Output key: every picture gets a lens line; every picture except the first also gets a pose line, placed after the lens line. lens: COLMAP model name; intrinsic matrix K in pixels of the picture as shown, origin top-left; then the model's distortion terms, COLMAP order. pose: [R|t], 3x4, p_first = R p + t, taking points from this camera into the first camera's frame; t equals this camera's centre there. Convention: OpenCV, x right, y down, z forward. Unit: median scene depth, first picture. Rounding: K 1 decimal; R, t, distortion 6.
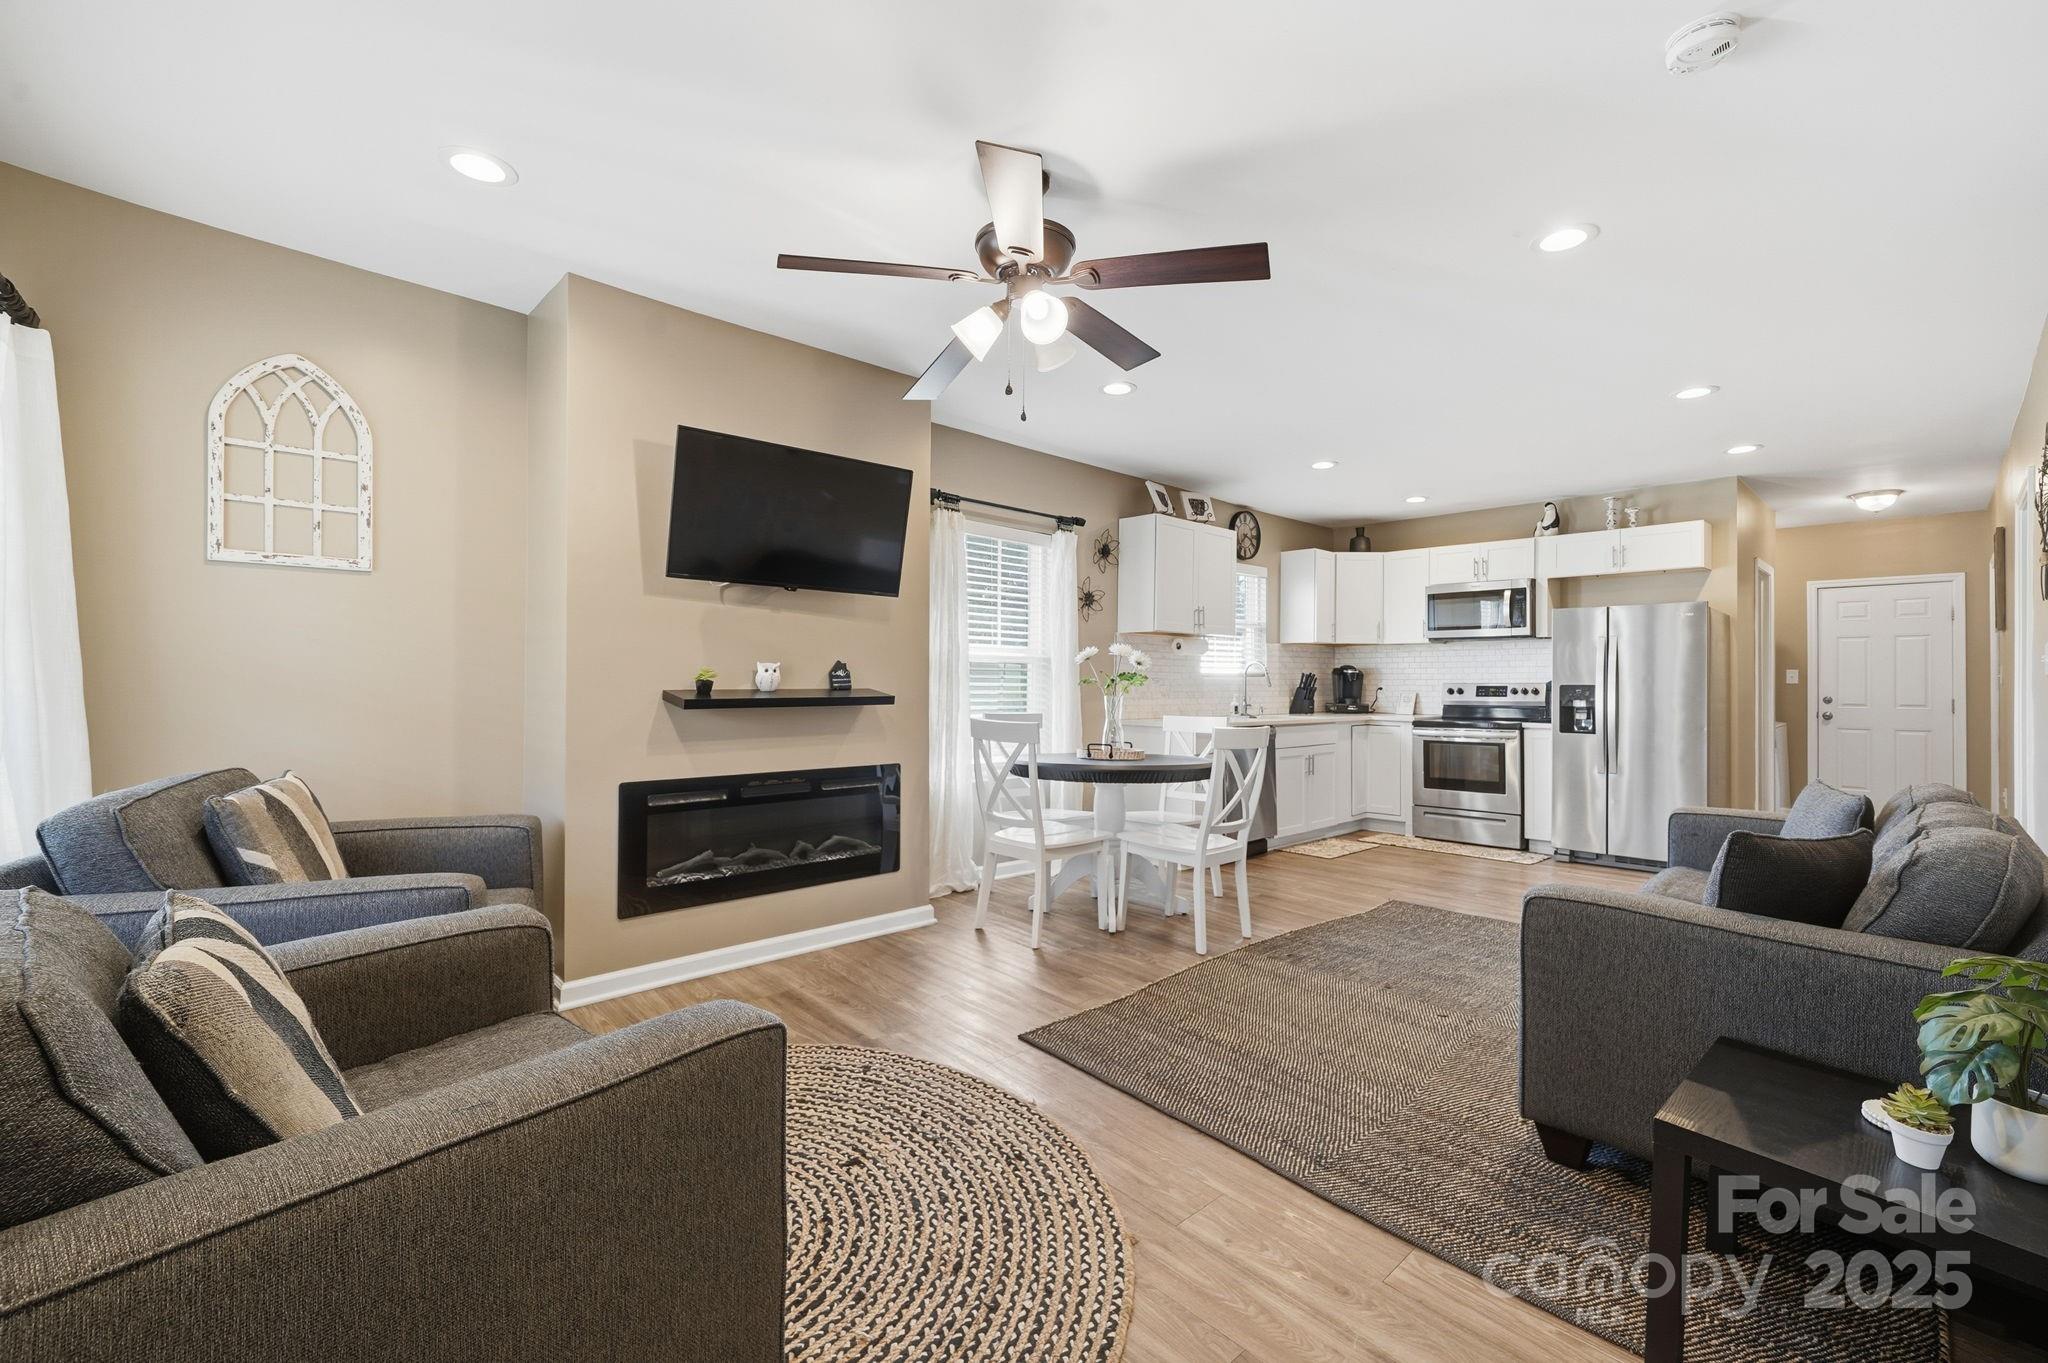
lens RADIAL K [[858.3, 0, 1023.9], [0, 858.3, 683.8], [0, 0, 1]] dist [-0.002580, -0.000026]
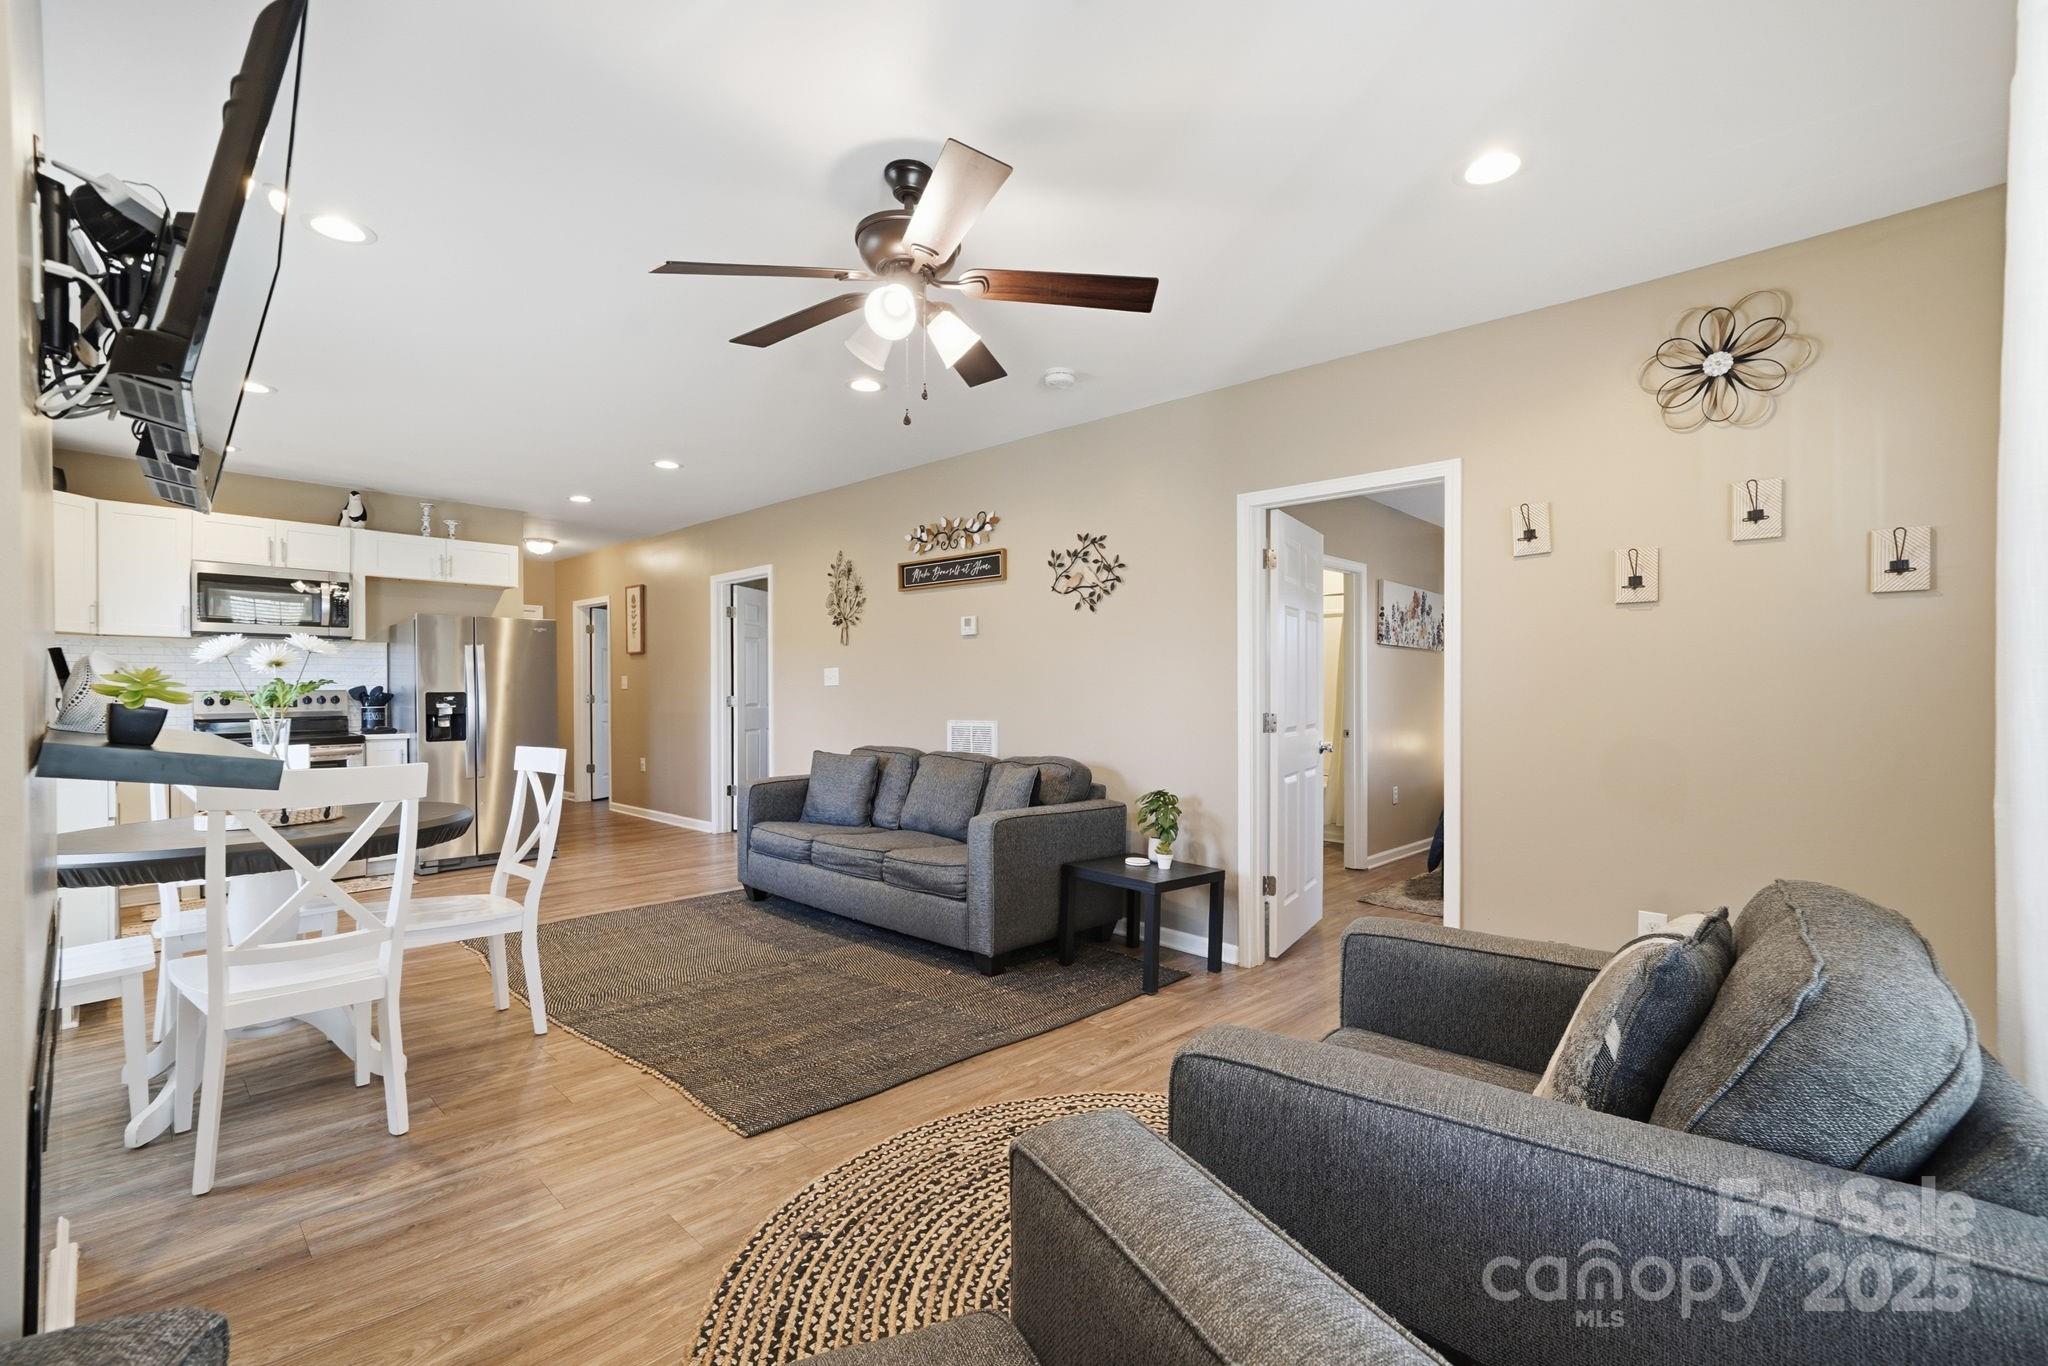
lens RADIAL K [[901.4, 0, 1015.7], [0, 901.4, 692.0], [0, 0, 1]] dist [-0.002098, -0.000188]
pose [[-0.058697, -0.015683, 0.998153, -0.462094], [0.002452, 0.999871, 0.015854, -0.014116], [-0.998273, 0.003378, -0.058651, 0.420181]]
